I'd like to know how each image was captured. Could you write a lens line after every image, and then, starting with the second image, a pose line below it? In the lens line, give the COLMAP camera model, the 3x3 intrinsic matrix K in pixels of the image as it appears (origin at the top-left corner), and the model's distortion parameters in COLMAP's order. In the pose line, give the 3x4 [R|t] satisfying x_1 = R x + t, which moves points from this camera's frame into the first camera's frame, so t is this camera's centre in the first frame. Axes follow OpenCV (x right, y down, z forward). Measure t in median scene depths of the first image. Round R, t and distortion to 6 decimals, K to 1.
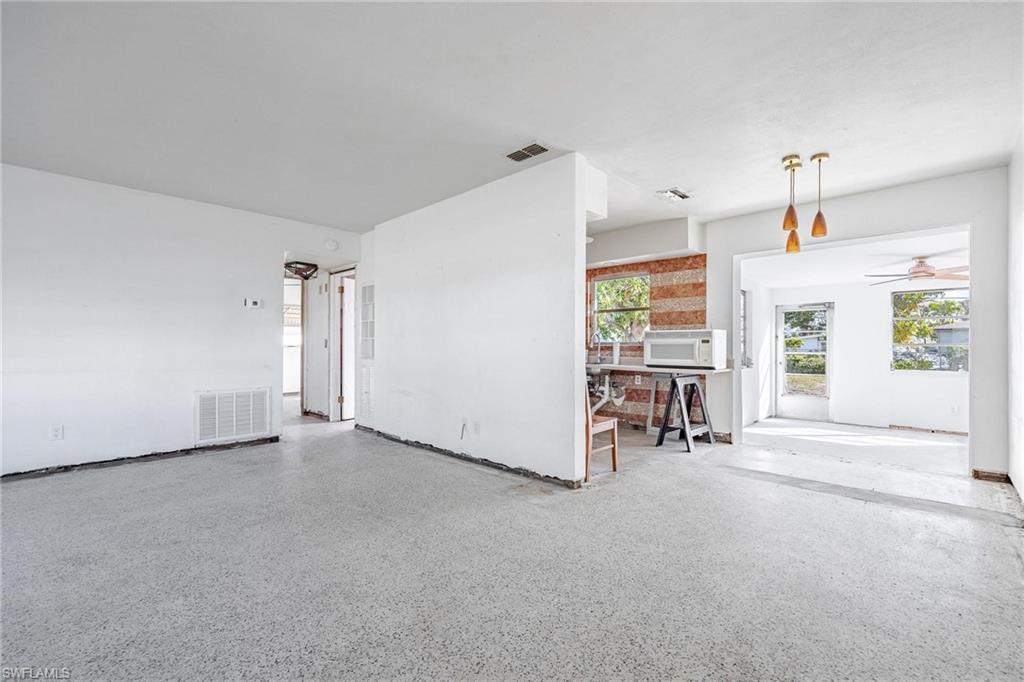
lens RADIAL K [[442.9, 0, 513.9], [0, 442.9, 343.2], [0, 0, 1]] dist [0.015508, -0.001641]
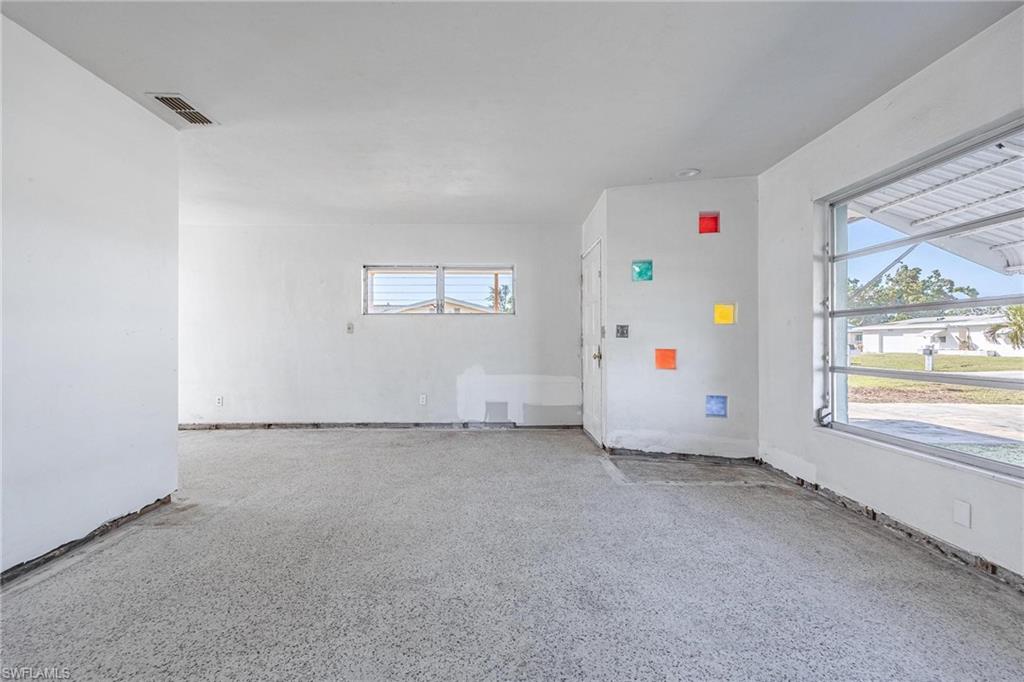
lens RADIAL K [[425.1, 0, 506.1], [0, 425.1, 343.3], [0, 0, 1]] dist [0.006237, 0.000088]
pose [[-0.700682, -0.002781, 0.713469, -0.643709], [-0.000684, 0.999995, 0.003226, 0.003105], [-0.713474, 0.001772, -0.700680, 0.751609]]
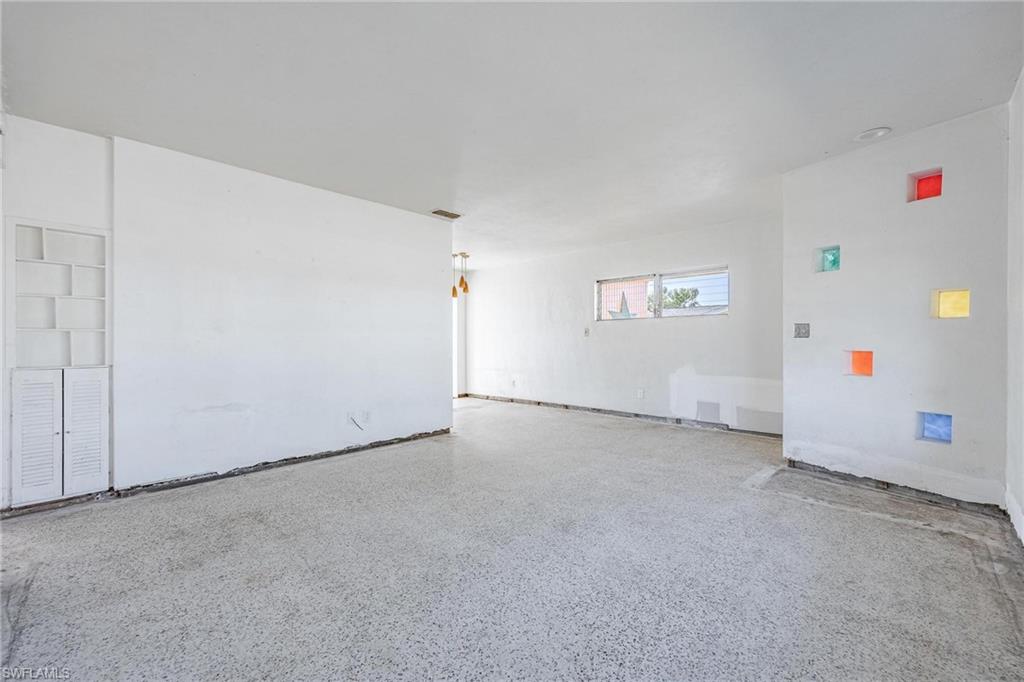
lens RADIAL K [[425.1, 0, 518.9], [0, 425.1, 342.5], [0, 0, 1]] dist [0.006237, 0.000088]
pose [[-0.010701, 0.001950, 0.999941, -0.936158], [0.000027, 0.999998, -0.001950, 0.005333], [-0.999943, 0.000006, -0.010701, 0.514391]]
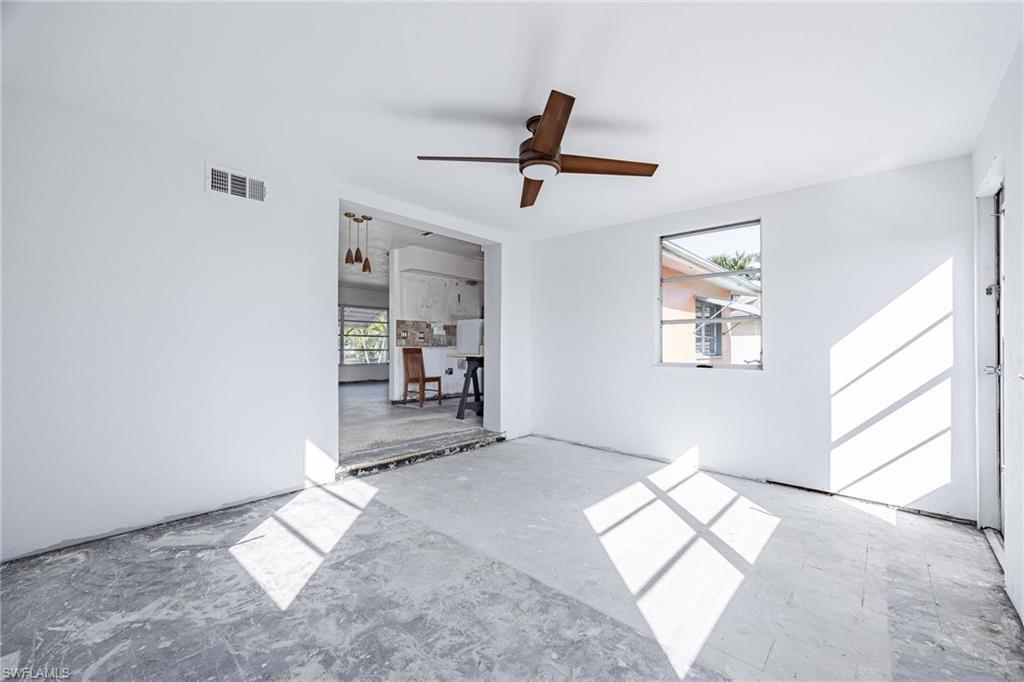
lens RADIAL K [[413.3, 0, 522.6], [0, 413.3, 347.5], [0, 0, 1]] dist [-0.002452, -0.000846]
pose [[0.026931, -0.007232, -0.999611, 1.444761], [0.006964, 0.999951, -0.007047, 0.046840], [0.999613, -0.006772, 0.026980, 1.056209]]
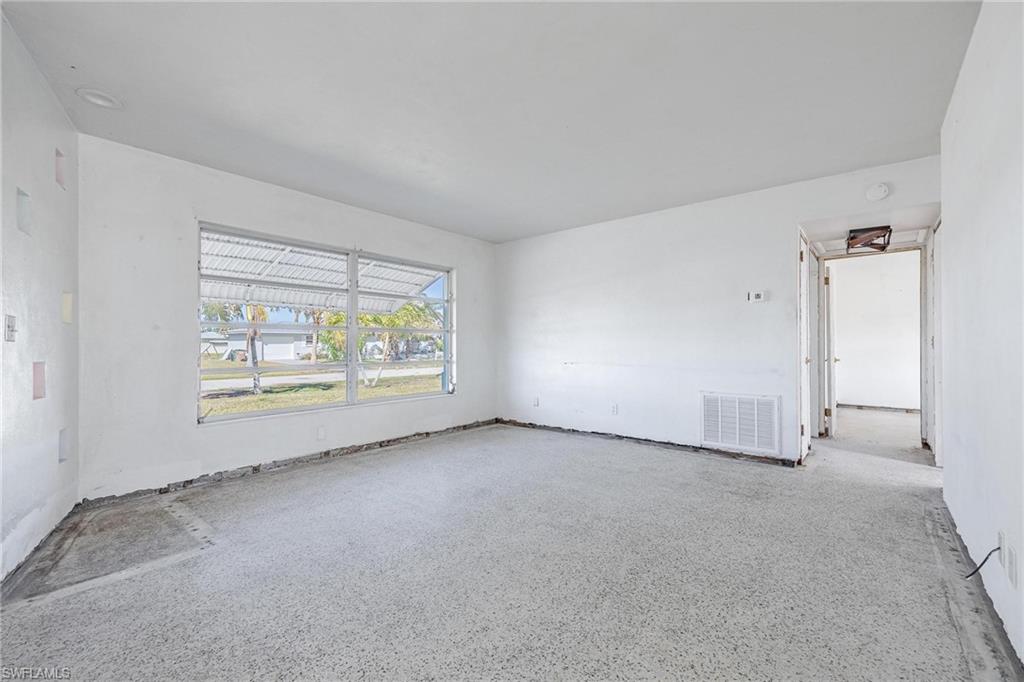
lens RADIAL K [[425.1, 0, 519.8], [0, 425.1, 344.8], [0, 0, 1]] dist [0.006237, 0.000088]
pose [[0.078011, -0.001347, -0.996952, 0.191519], [0.006770, 0.999977, -0.000821, 0.001341], [0.996930, -0.006686, 0.078018, 0.462258]]
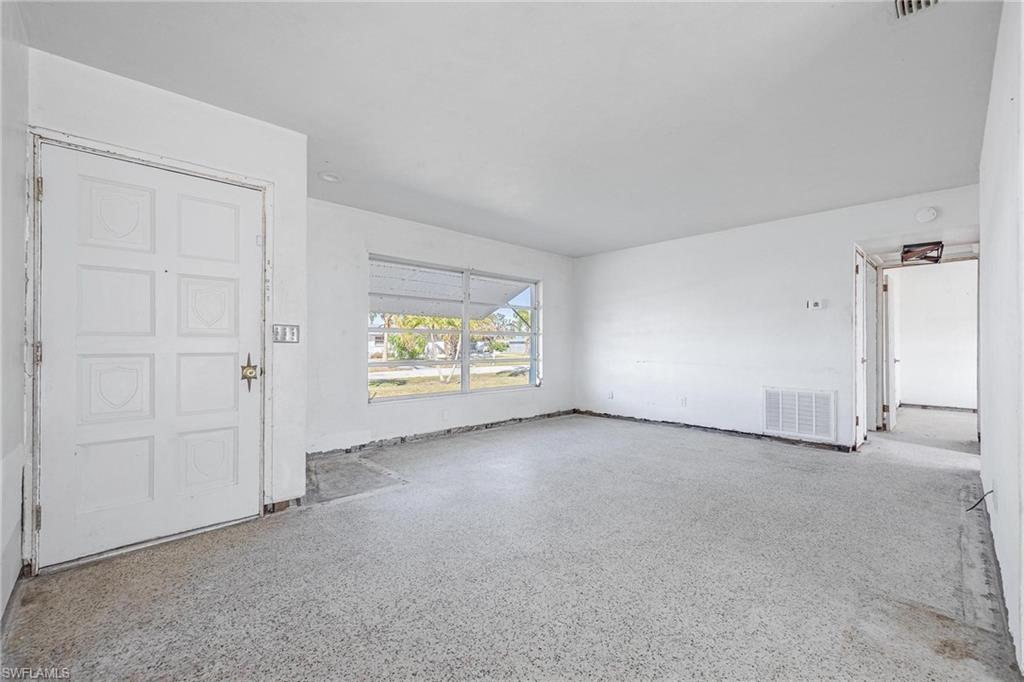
lens RADIAL K [[425.1, 0, 518.2], [0, 425.1, 343.5], [0, 0, 1]] dist [0.006237, 0.000088]
pose [[-0.033466, -0.005410, -0.999425, 0.371472], [0.002465, 0.999982, -0.005495, 0.000872], [0.999437, -0.002647, -0.033452, 0.357985]]
